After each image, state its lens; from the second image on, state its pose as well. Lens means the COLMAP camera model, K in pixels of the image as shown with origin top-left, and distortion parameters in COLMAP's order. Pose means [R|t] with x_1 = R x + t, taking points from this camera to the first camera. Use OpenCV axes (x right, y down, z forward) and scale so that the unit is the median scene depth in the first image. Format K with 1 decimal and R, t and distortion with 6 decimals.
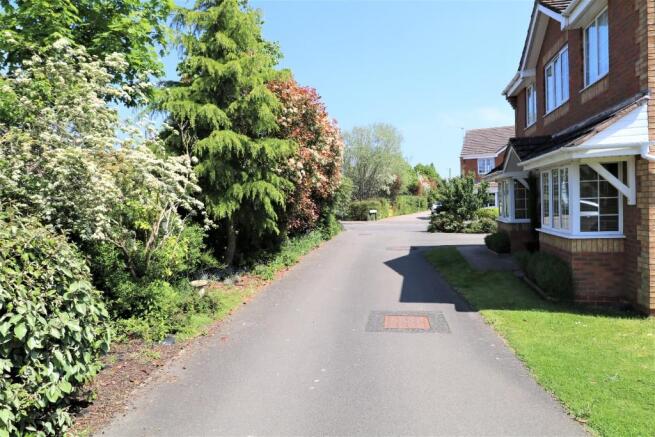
lens RADIAL K [[416.6, 0, 327.5], [0, 416.6, 218.5], [0, 0, 1]] dist [-0.001740, -0.001102]
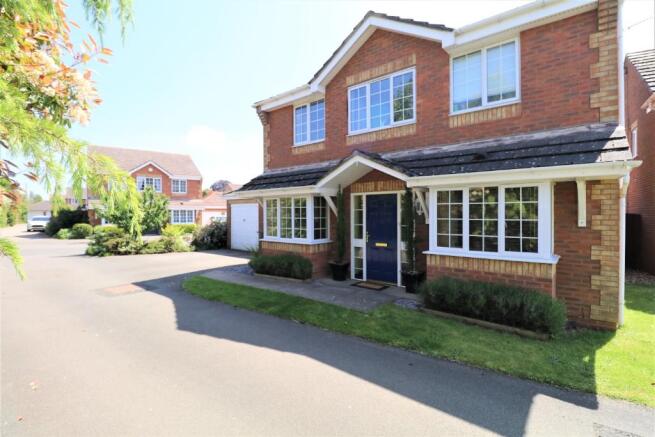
lens RADIAL K [[302.1, 0, 318.2], [0, 302.1, 215.7], [0, 0, 1]] dist [-0.001625, -0.010103]
pose [[0.469562, 0.028709, 0.882433, -0.134512], [0.021408, 0.998807, -0.043887, -0.021197], [-0.882640, 0.039499, 0.468387, 0.678055]]
